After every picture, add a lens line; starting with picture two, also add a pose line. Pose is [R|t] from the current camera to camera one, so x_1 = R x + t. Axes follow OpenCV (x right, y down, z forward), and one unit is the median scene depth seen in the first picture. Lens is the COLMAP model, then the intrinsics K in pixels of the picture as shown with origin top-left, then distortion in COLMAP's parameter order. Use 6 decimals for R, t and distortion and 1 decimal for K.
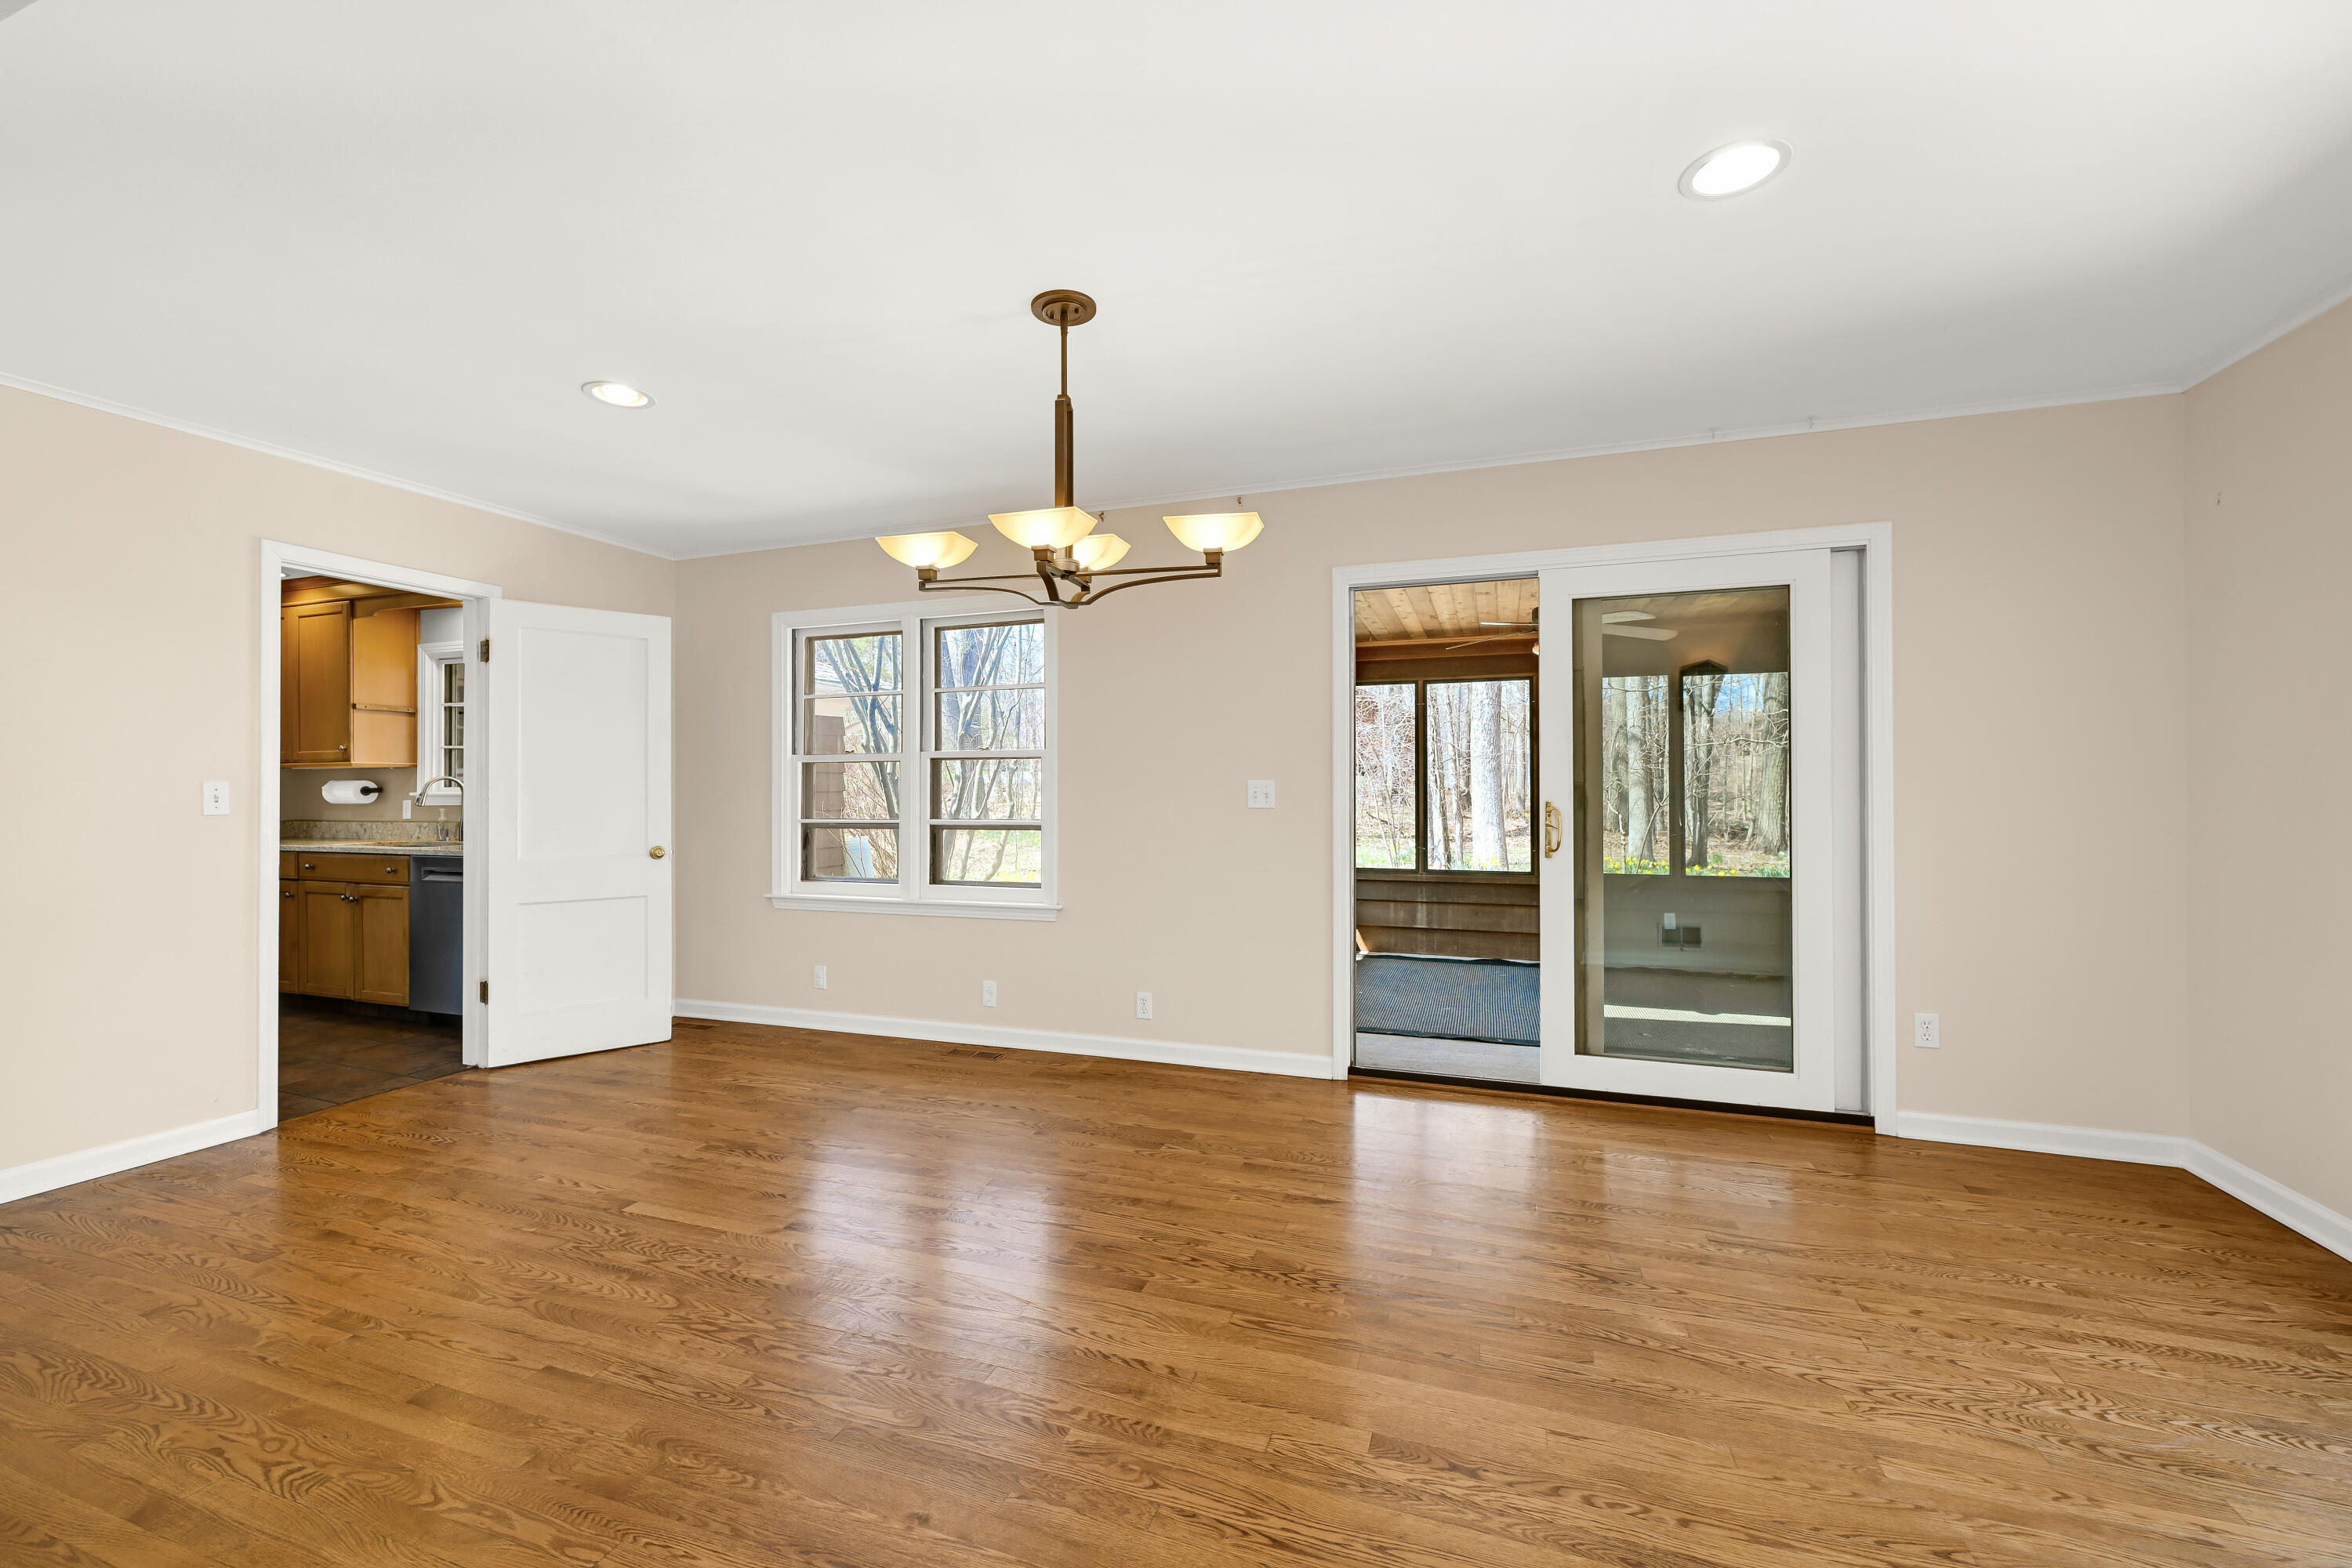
lens RADIAL K [[940.0, 0, 1170.4], [0, 940.0, 786.4], [0, 0, 1]] dist [0.008218, 0.000023]
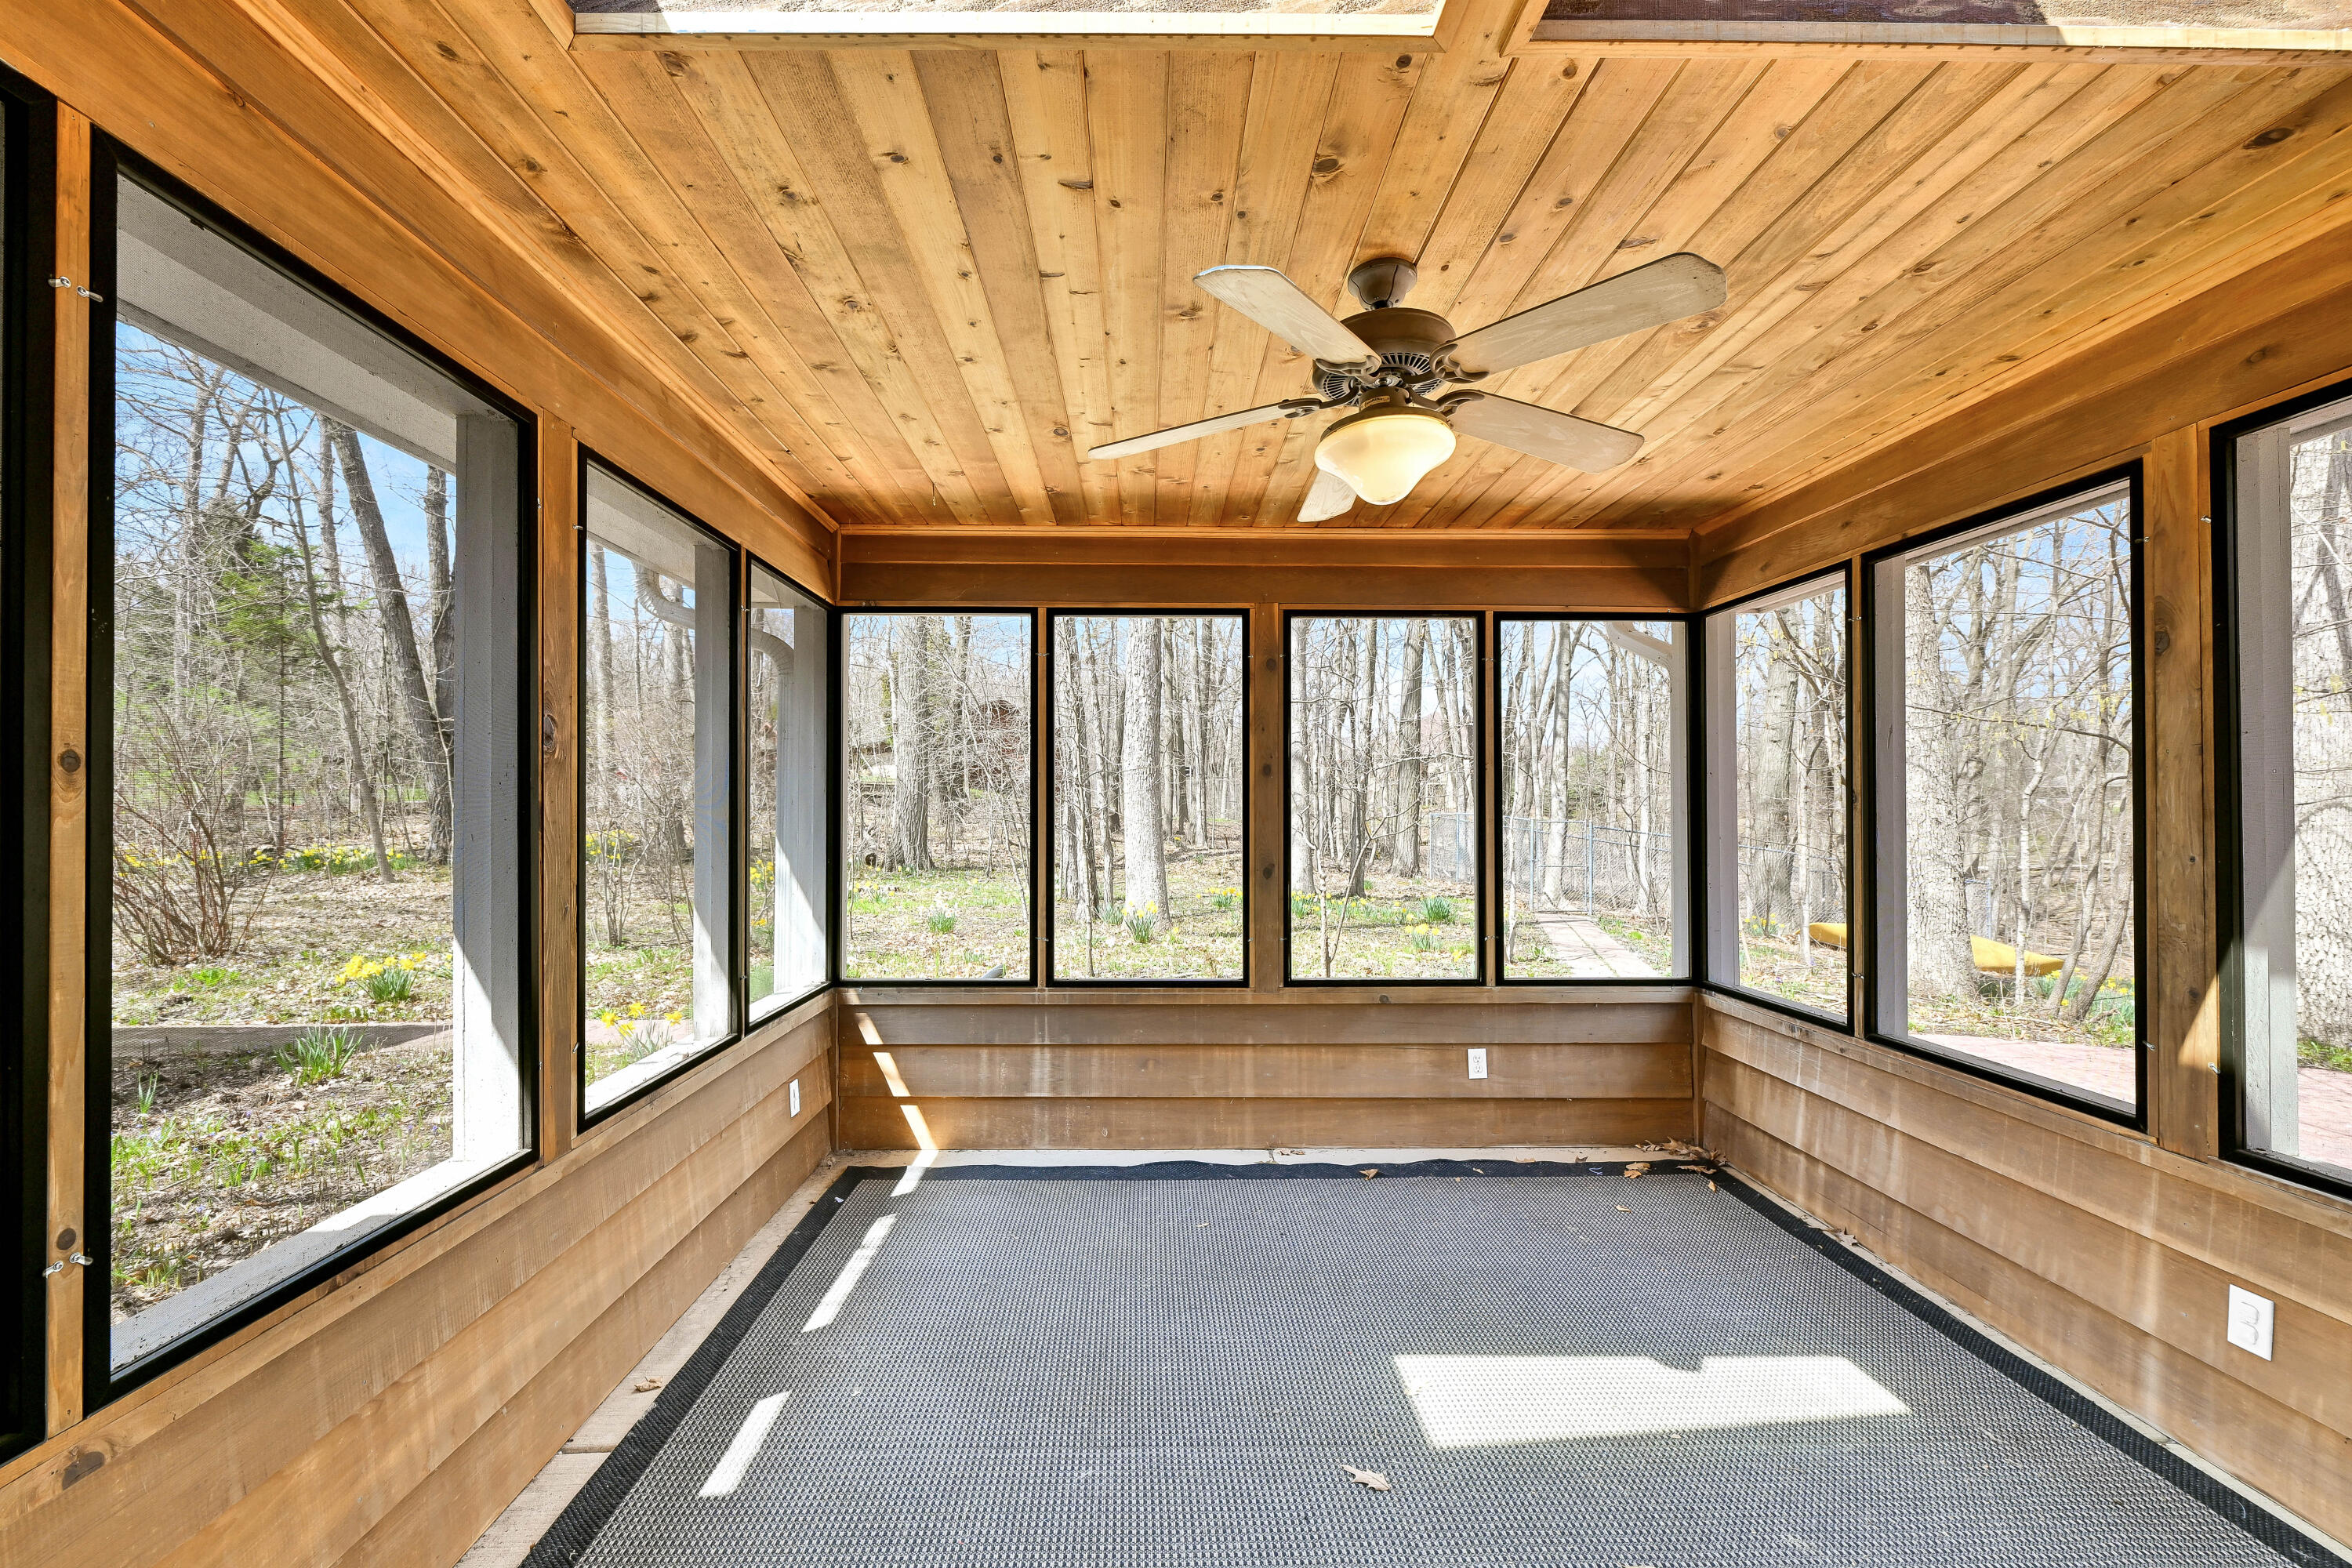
lens RADIAL K [[940.0, 0, 1170.4], [0, 940.0, 796.2], [0, 0, 1]] dist [0.008218, 0.000023]
pose [[0.933783, 0.009500, 0.357715, 0.147879], [-0.007148, 0.999943, -0.007897, -0.008506], [-0.357769, 0.004817, 0.933798, 0.496931]]
